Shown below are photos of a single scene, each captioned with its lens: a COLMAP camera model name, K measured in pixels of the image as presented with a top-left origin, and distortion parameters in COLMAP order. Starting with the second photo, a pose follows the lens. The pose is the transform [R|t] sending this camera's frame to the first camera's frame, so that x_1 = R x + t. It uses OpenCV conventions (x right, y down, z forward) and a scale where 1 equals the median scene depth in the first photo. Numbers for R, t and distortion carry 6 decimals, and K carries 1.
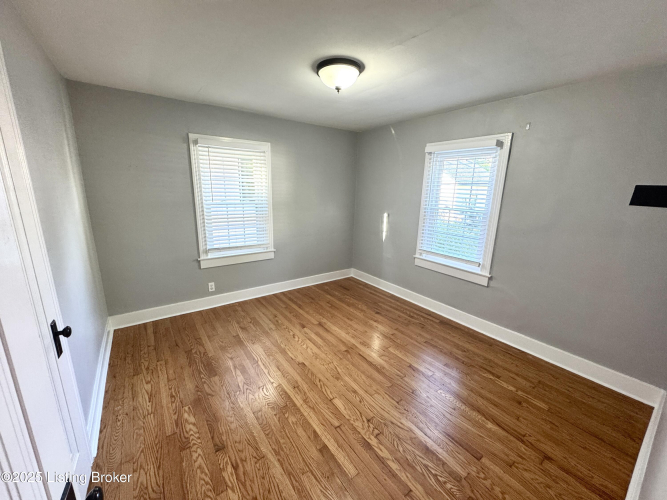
lens RADIAL K [[267.4, 0, 333.0], [0, 267.4, 249.8], [0, 0, 1]] dist [0.000994, 0.000062]
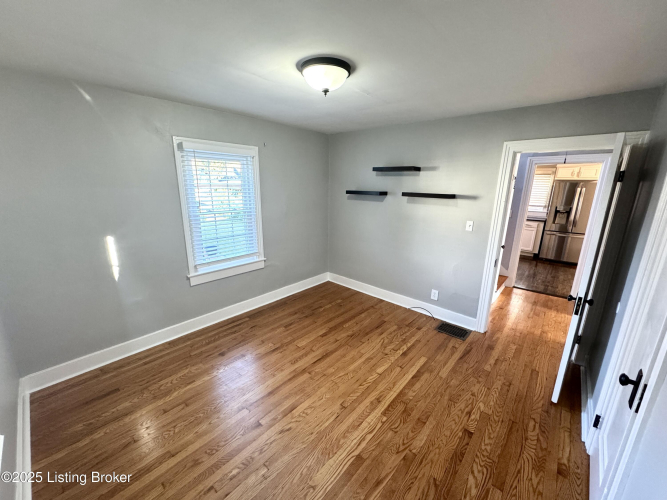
lens RADIAL K [[267.4, 0, 333.0], [0, 267.4, 249.8], [0, 0, 1]] dist [0.000994, 0.000062]
pose [[-0.216796, -0.261336, 0.940586, -0.642450], [0.205885, 0.929590, 0.305736, -0.253420], [-0.954259, 0.259935, -0.147726, 0.832467]]
